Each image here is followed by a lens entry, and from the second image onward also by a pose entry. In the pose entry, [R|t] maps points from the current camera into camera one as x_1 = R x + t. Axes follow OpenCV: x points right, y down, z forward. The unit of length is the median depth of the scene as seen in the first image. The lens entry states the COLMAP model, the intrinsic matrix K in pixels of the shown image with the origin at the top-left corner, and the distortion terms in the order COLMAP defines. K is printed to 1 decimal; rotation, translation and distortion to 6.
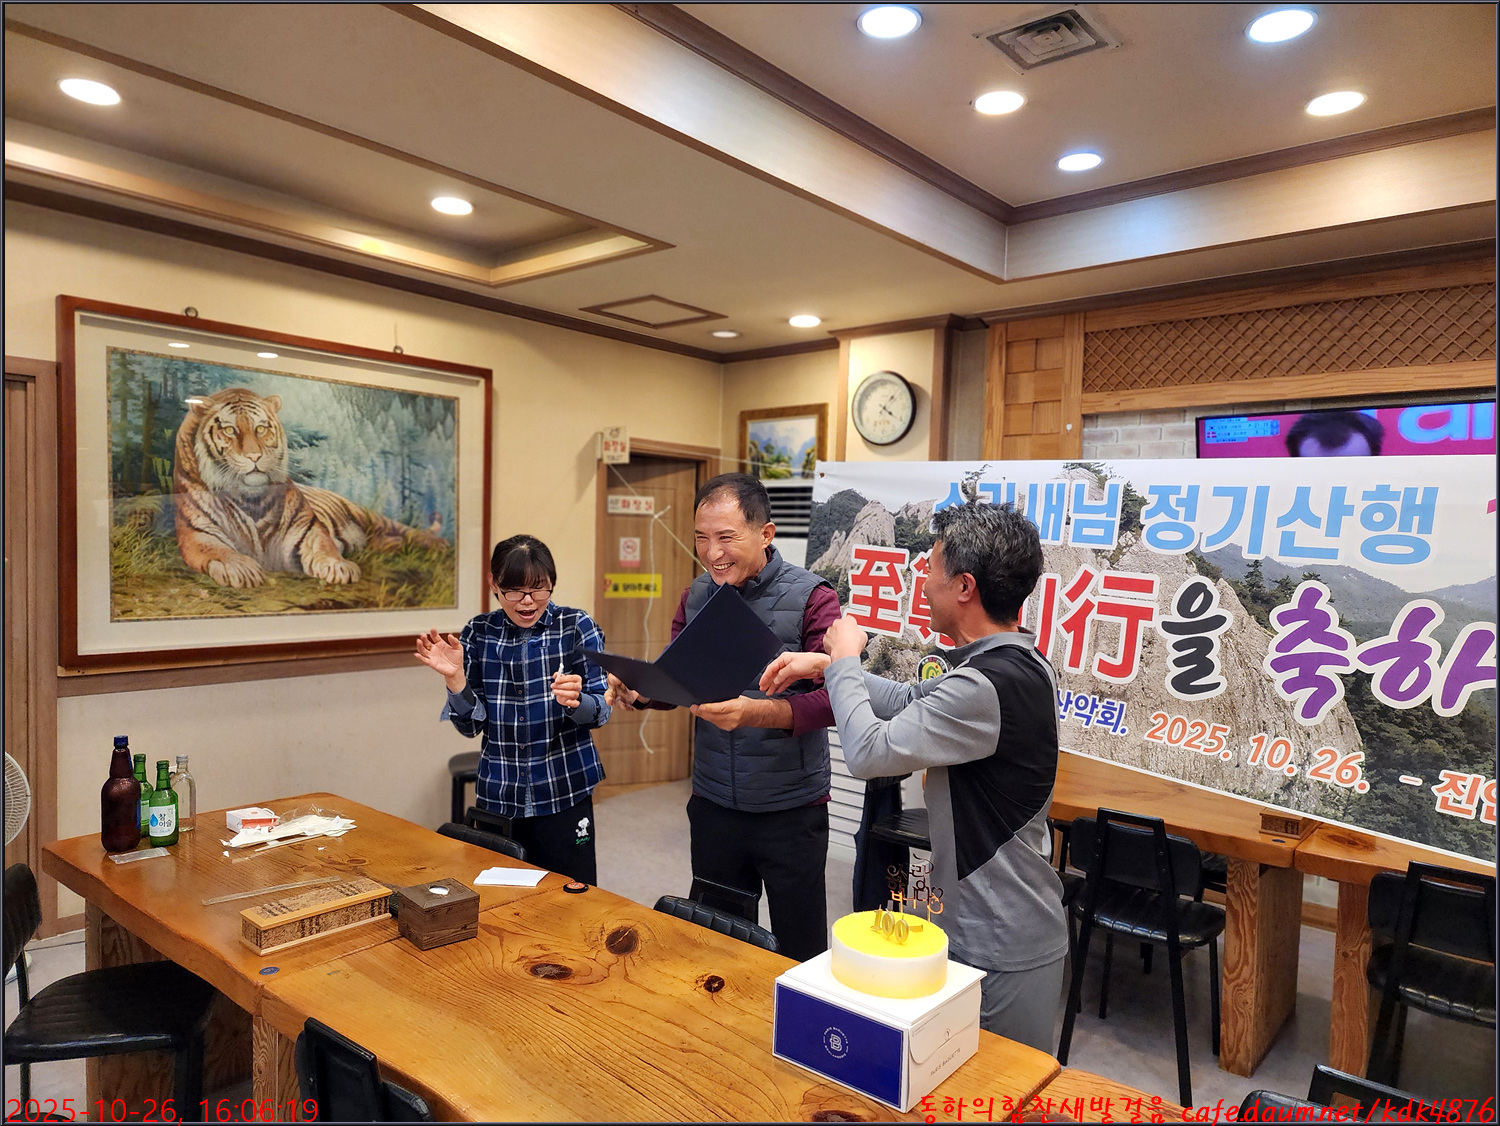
lens RADIAL K [[994.3, 0, 731.6], [0, 994.3, 593.4], [0, 0, 1]] dist [0.079281, -0.070570]
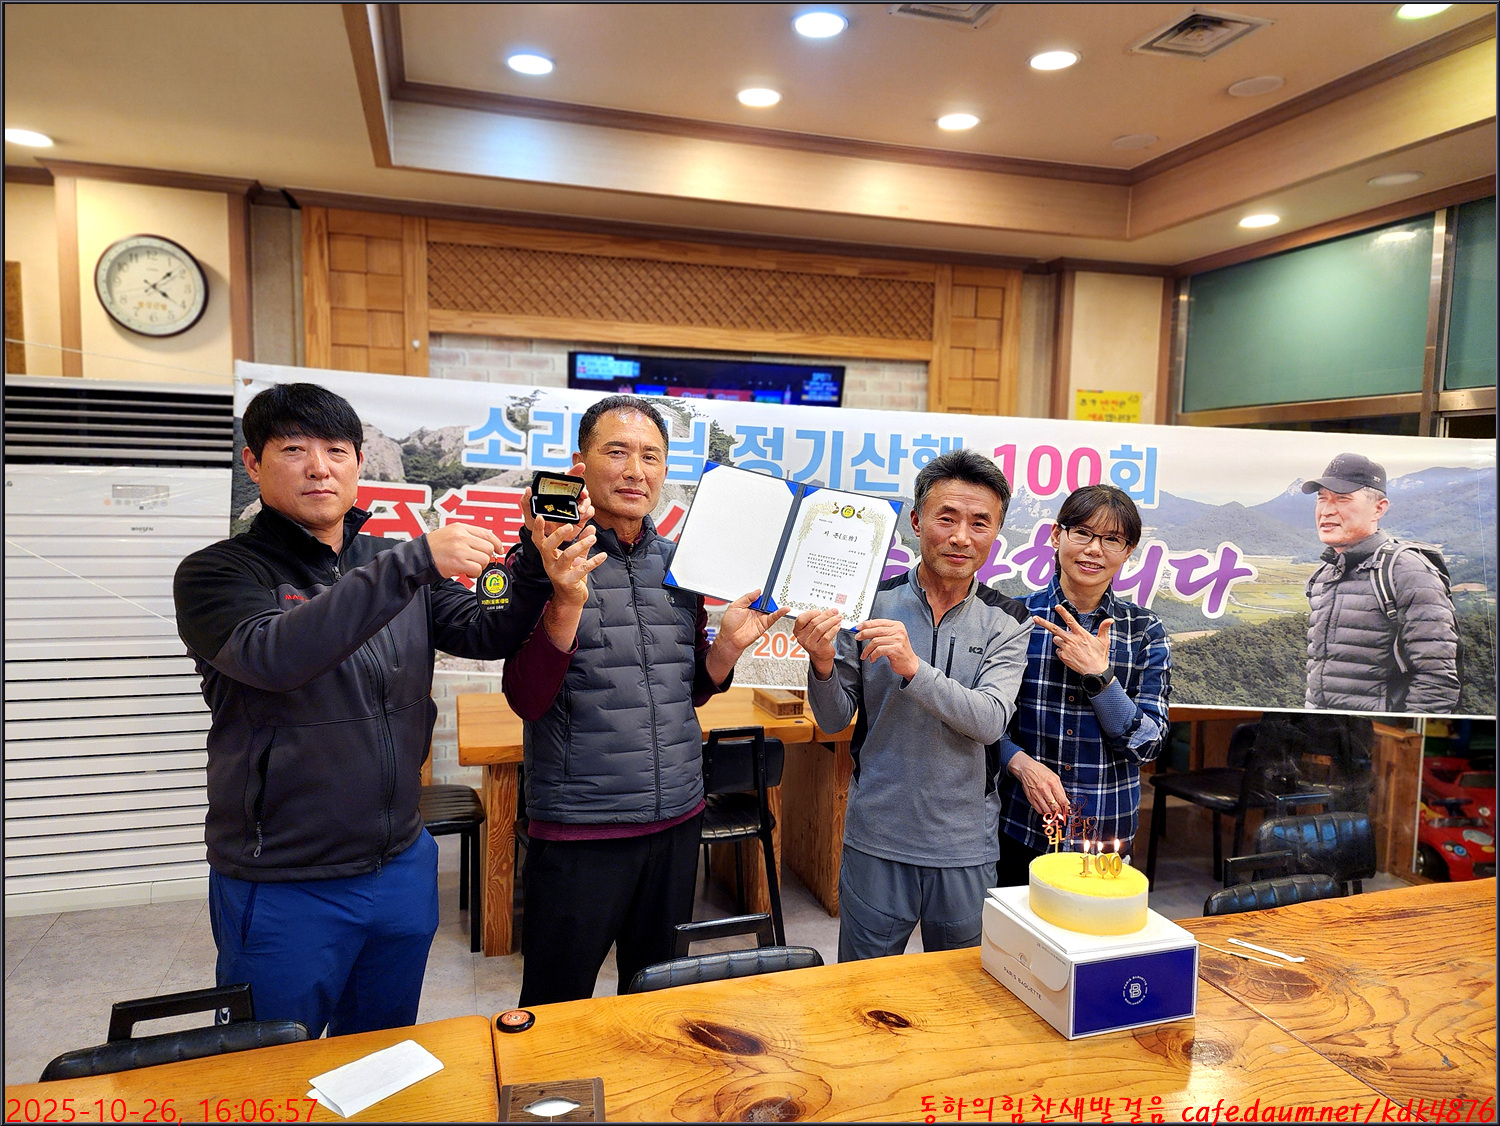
lens RADIAL K [[994.3, 0, 758.9], [0, 994.3, 574.1], [0, 0, 1]] dist [0.079281, -0.070570]
pose [[0.528090, -0.098013, 0.843513, -0.387769], [0.041285, 0.995105, 0.089781, -0.034611], [-0.848184, -0.012587, 0.529551, 0.329862]]
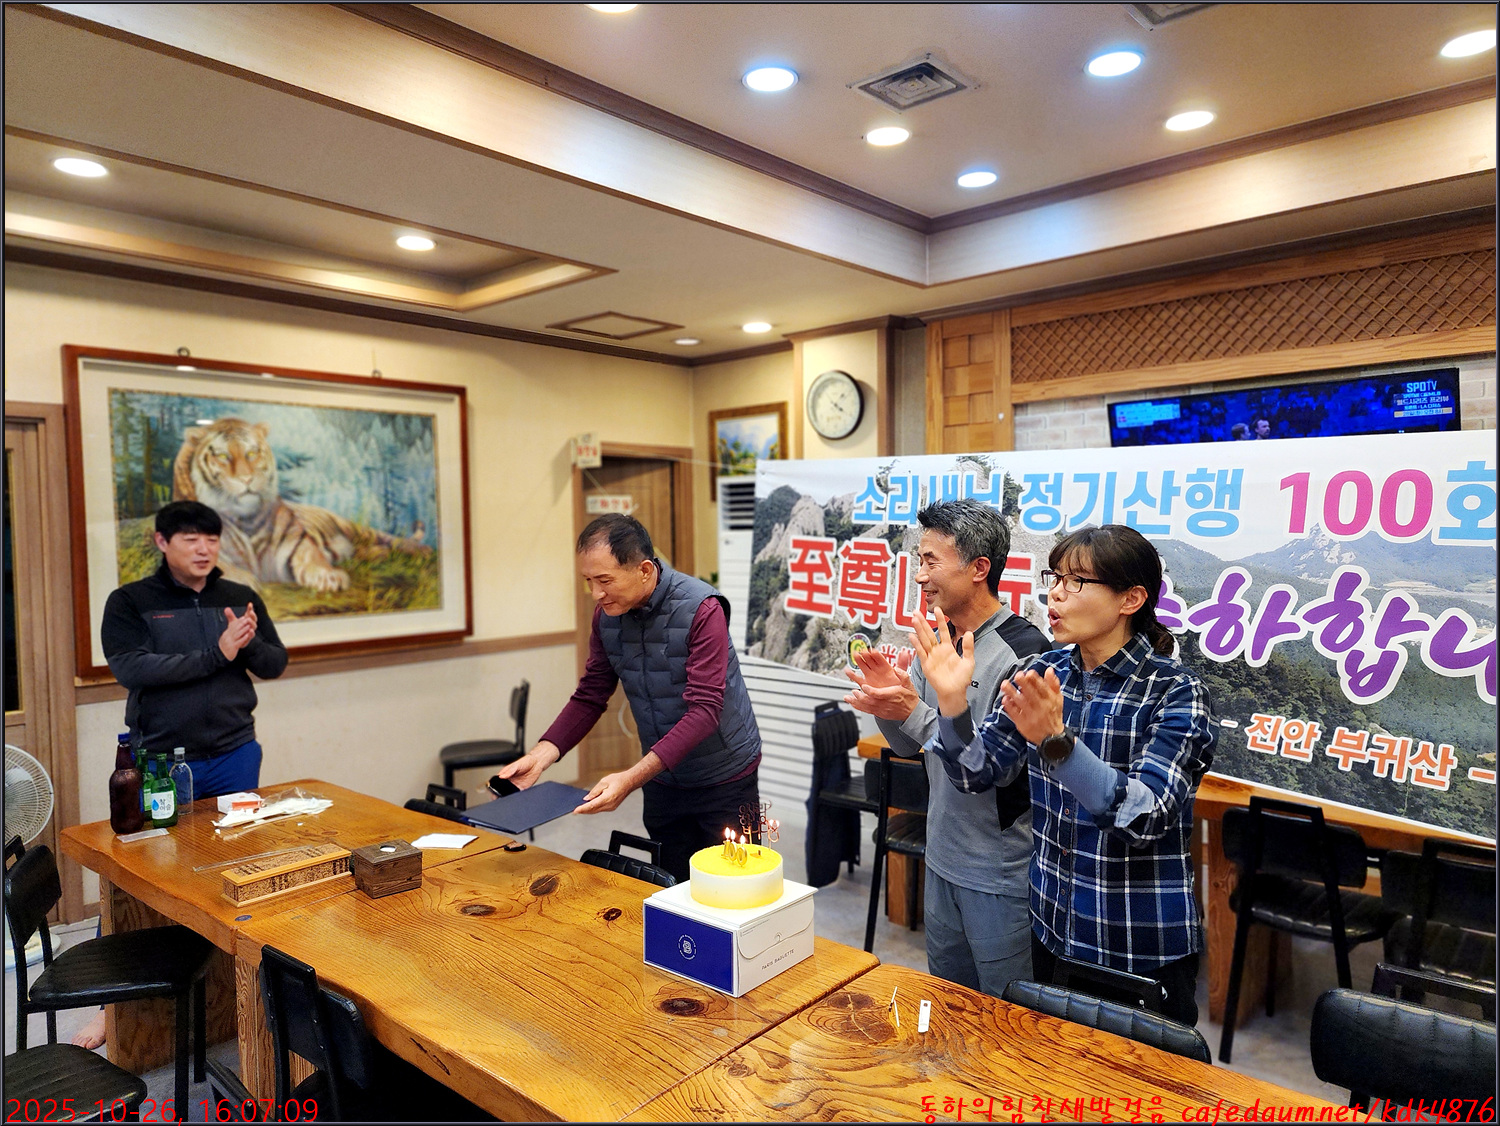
lens RADIAL K [[994.3, 0, 737.4], [0, 994.3, 575.9], [0, 0, 1]] dist [0.079281, -0.070570]
pose [[0.998880, -0.043722, -0.018070, 0.087260], [0.043620, 0.999030, -0.006024, -0.000796], [0.018316, 0.005229, 0.999819, -0.100973]]
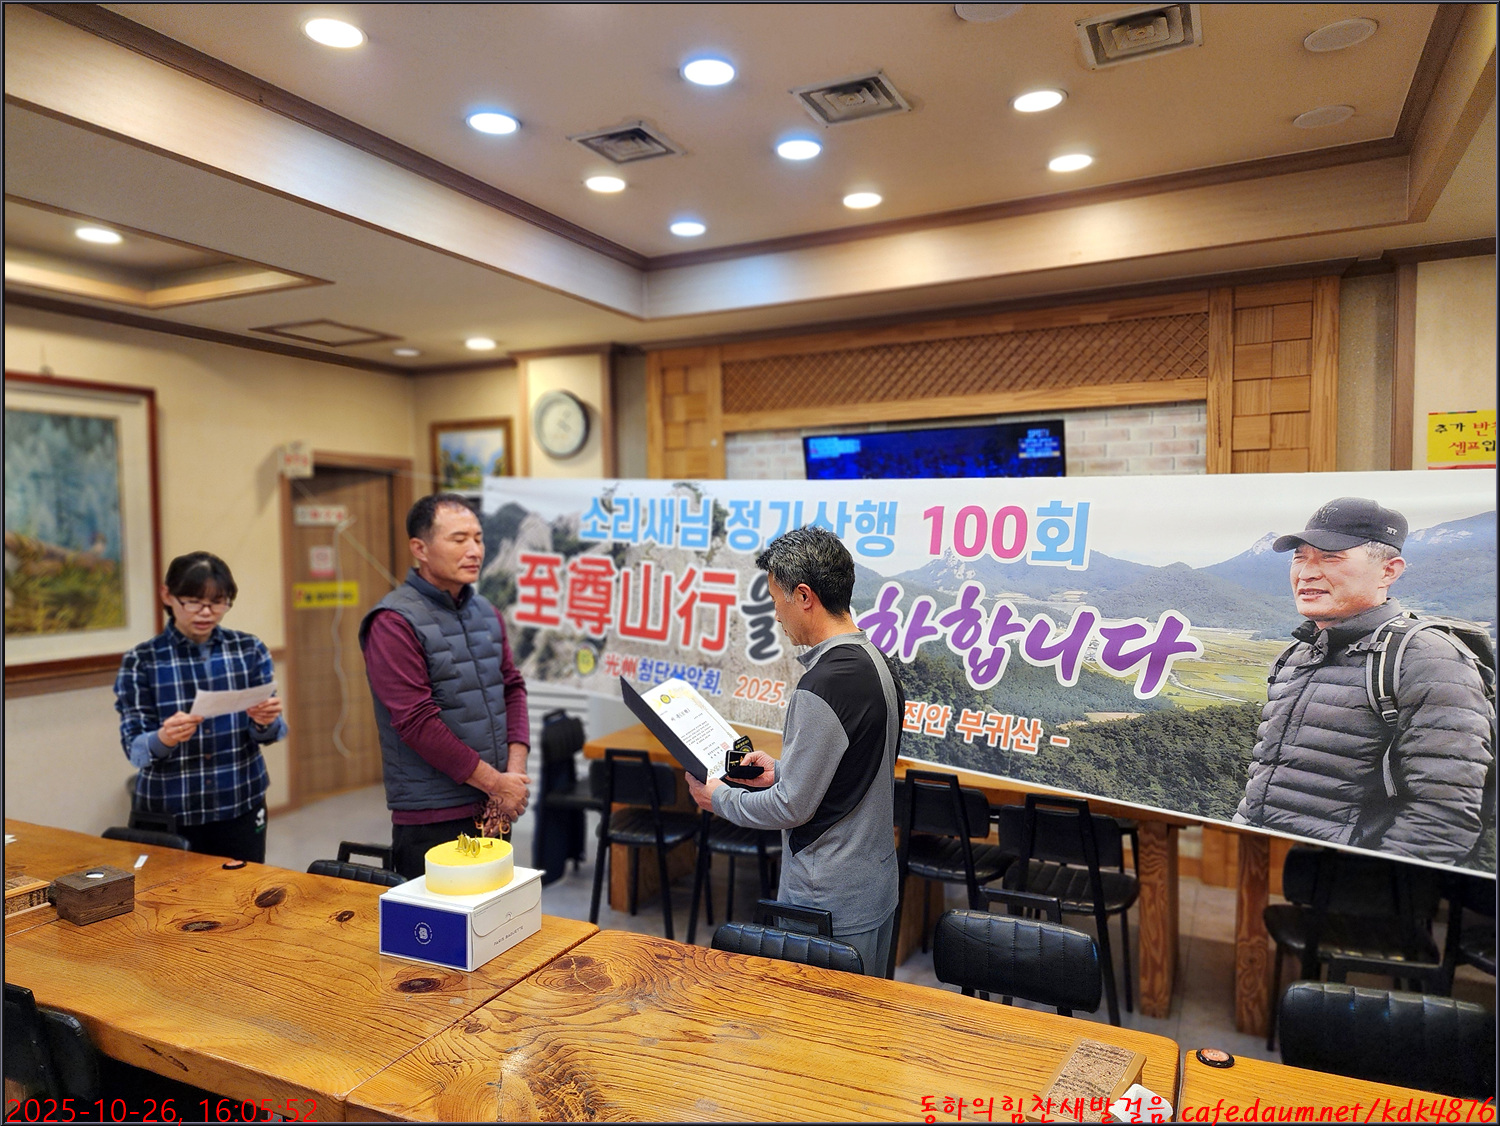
lens RADIAL K [[994.3, 0, 745.0], [0, 994.3, 587.4], [0, 0, 1]] dist [0.079281, -0.070570]
pose [[0.965201, -0.049957, 0.256694, 0.082649], [0.049470, 0.998741, 0.008361, -0.004943], [-0.256789, 0.004629, 0.966456, -0.181560]]
